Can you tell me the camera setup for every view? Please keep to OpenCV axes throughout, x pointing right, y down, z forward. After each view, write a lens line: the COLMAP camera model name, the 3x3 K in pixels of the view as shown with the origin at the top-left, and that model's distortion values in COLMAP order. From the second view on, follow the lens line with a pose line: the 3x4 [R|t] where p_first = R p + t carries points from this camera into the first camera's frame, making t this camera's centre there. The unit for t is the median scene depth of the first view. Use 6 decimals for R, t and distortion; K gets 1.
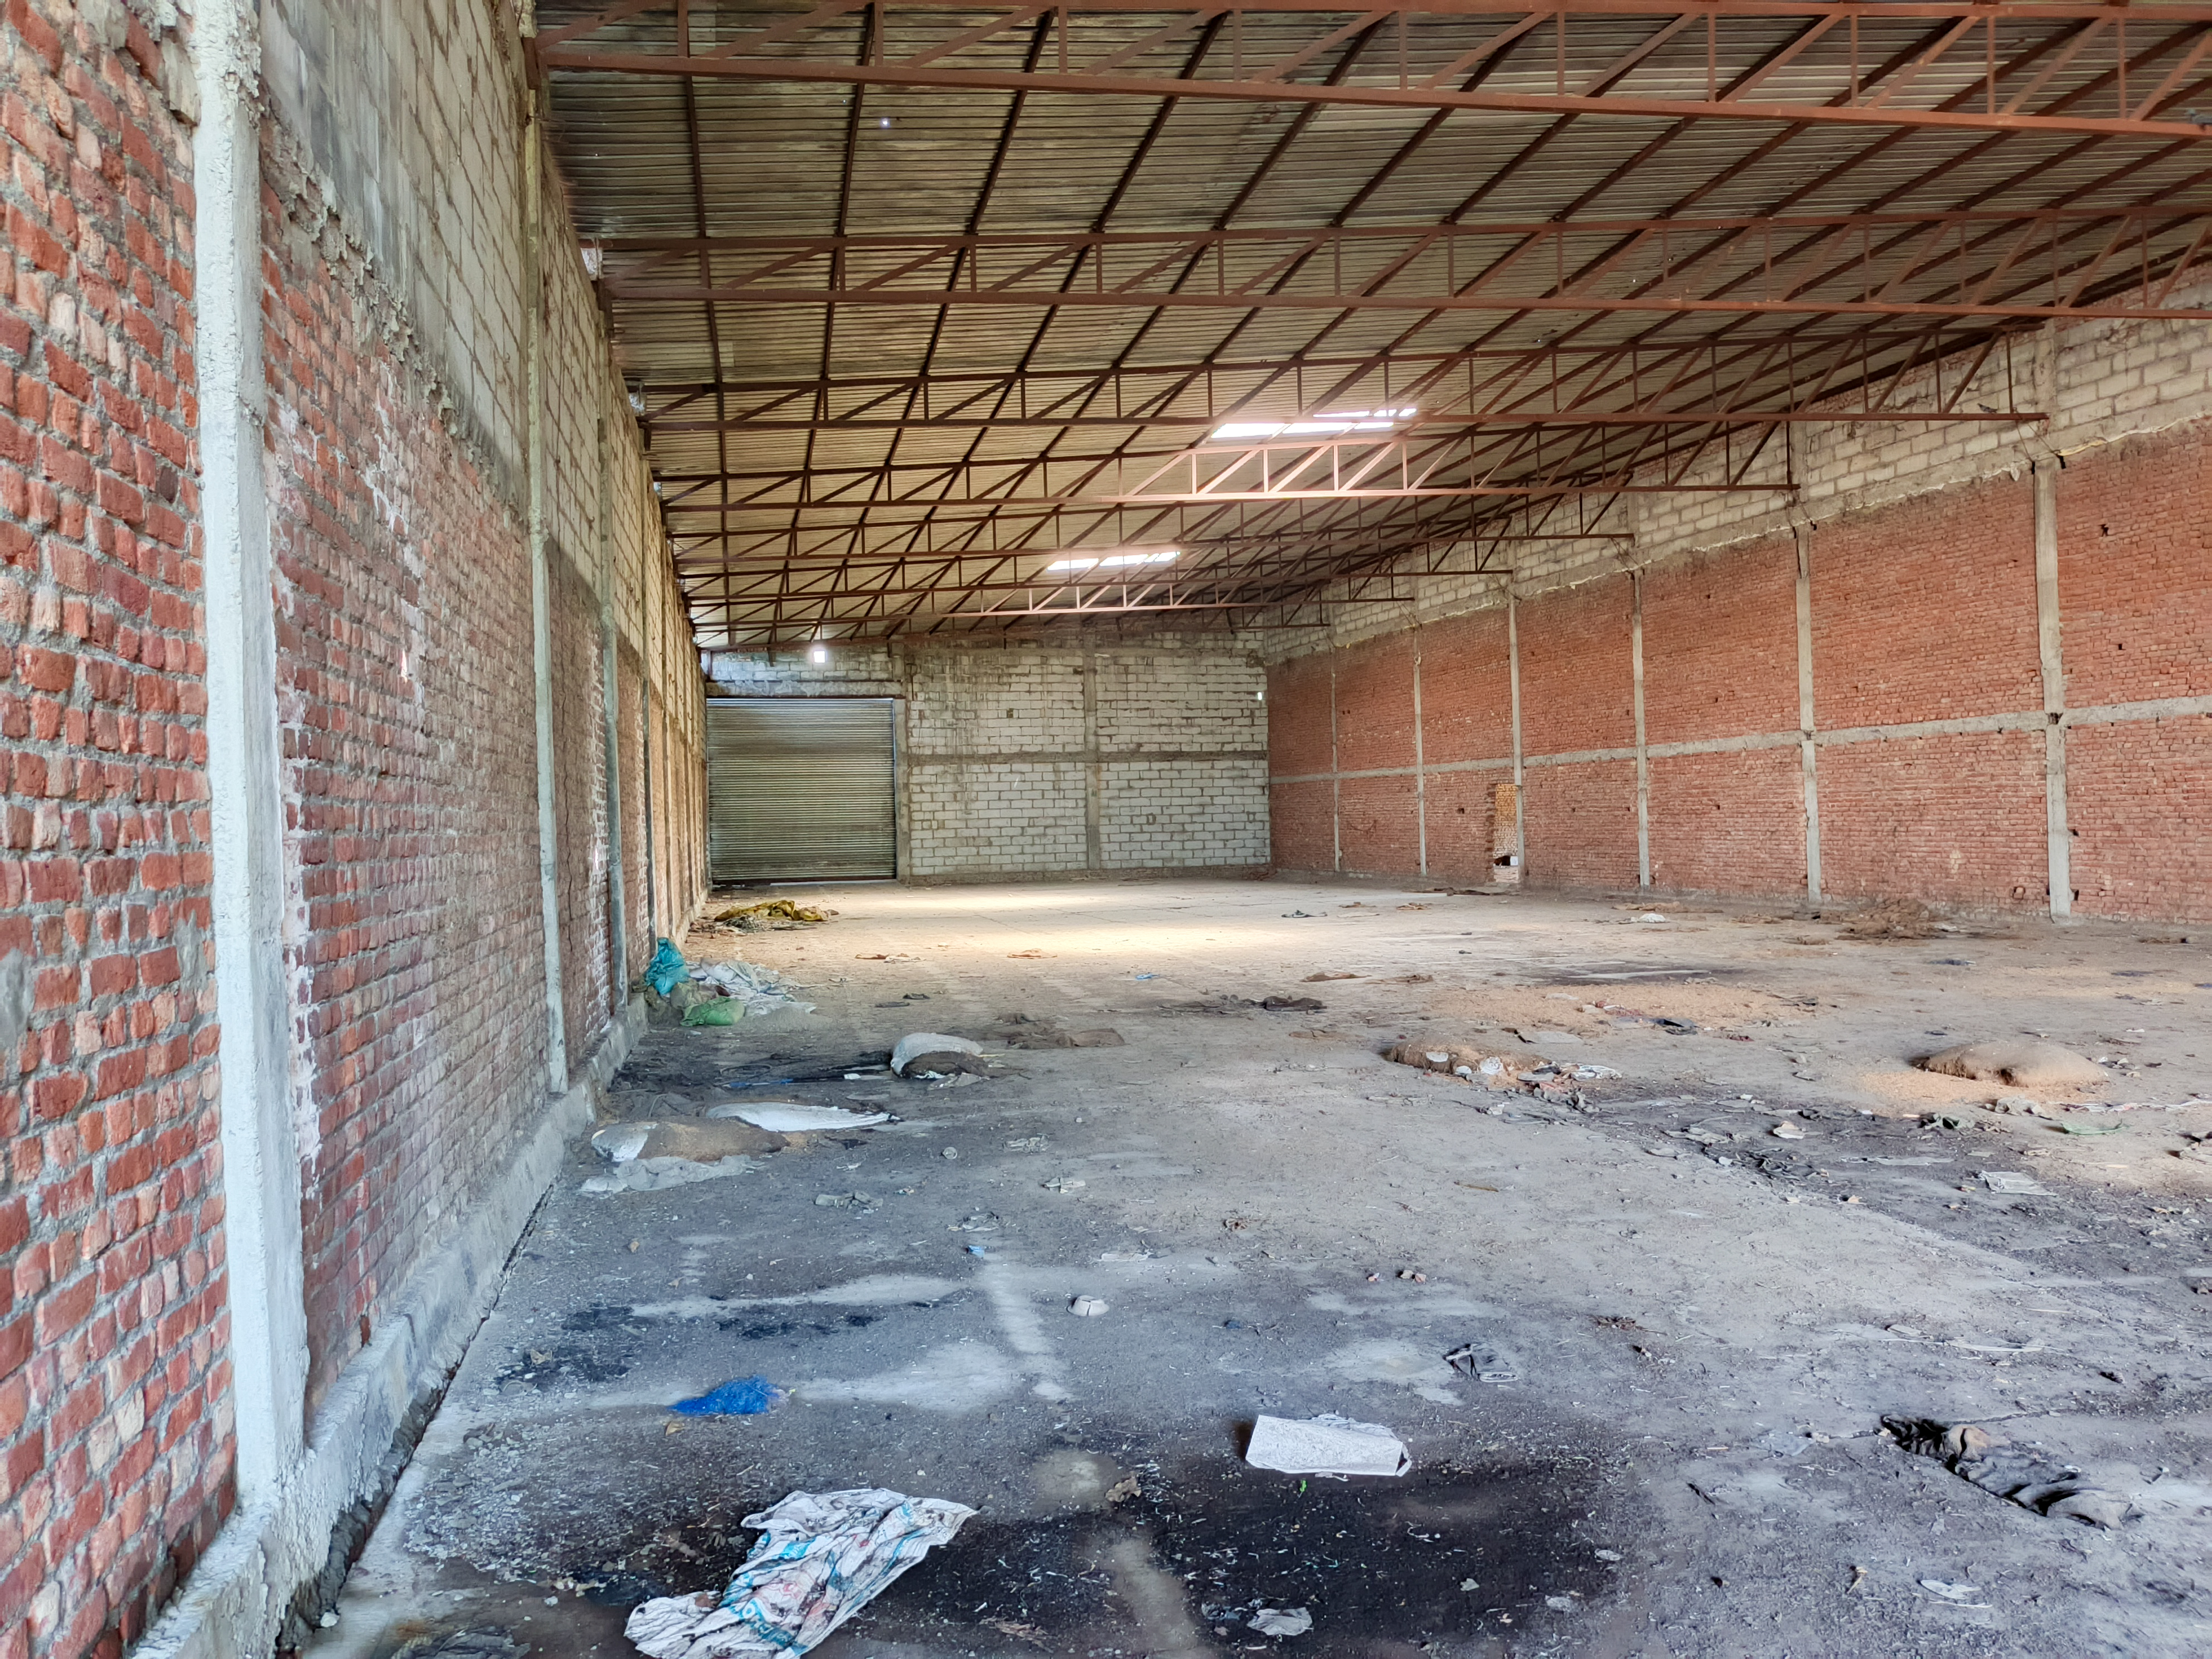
lens RADIAL K [[1650.0, 0, 1106.0], [0, 1650.0, 828.4], [0, 0, 1]] dist [0.043565, -0.030167]
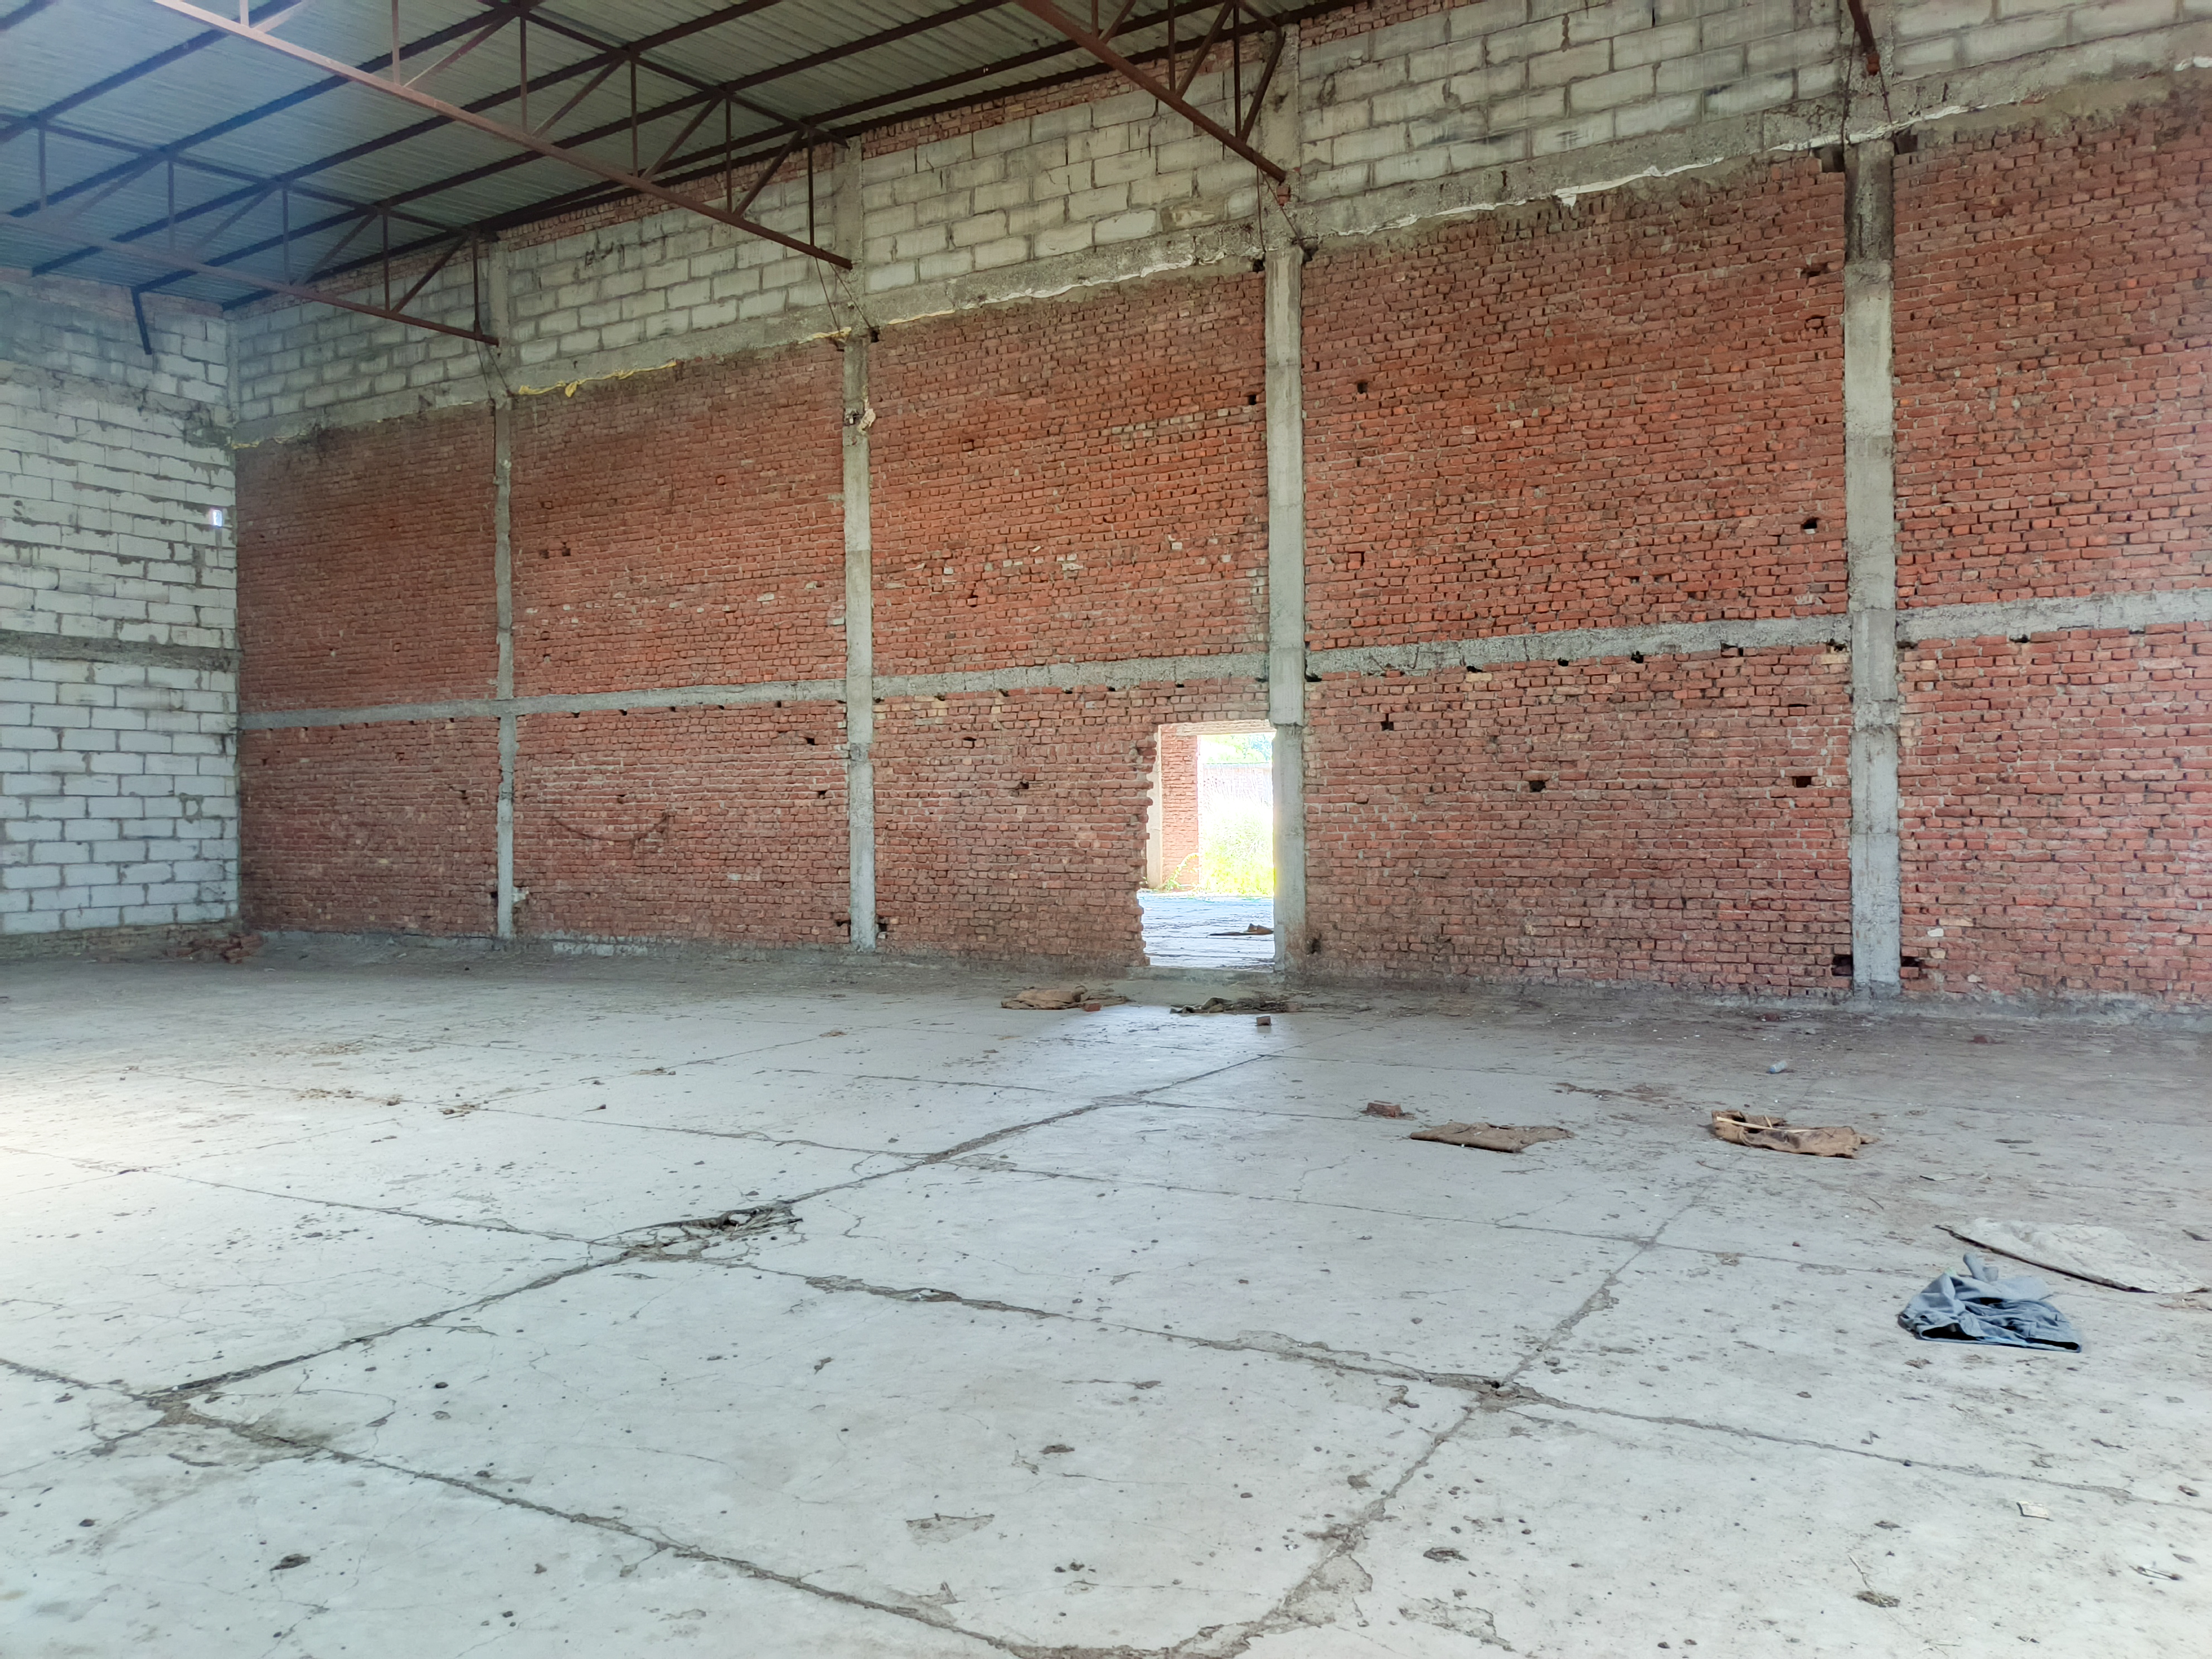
lens RADIAL K [[1650.0, 0, 1105.8], [0, 1650.0, 815.3], [0, 0, 1]] dist [0.043565, -0.030167]
pose [[0.711227, 0.017038, 0.702755, -0.042255], [-0.003080, 0.999772, -0.021122, 0.003191], [-0.702955, 0.012858, 0.711118, 0.549517]]
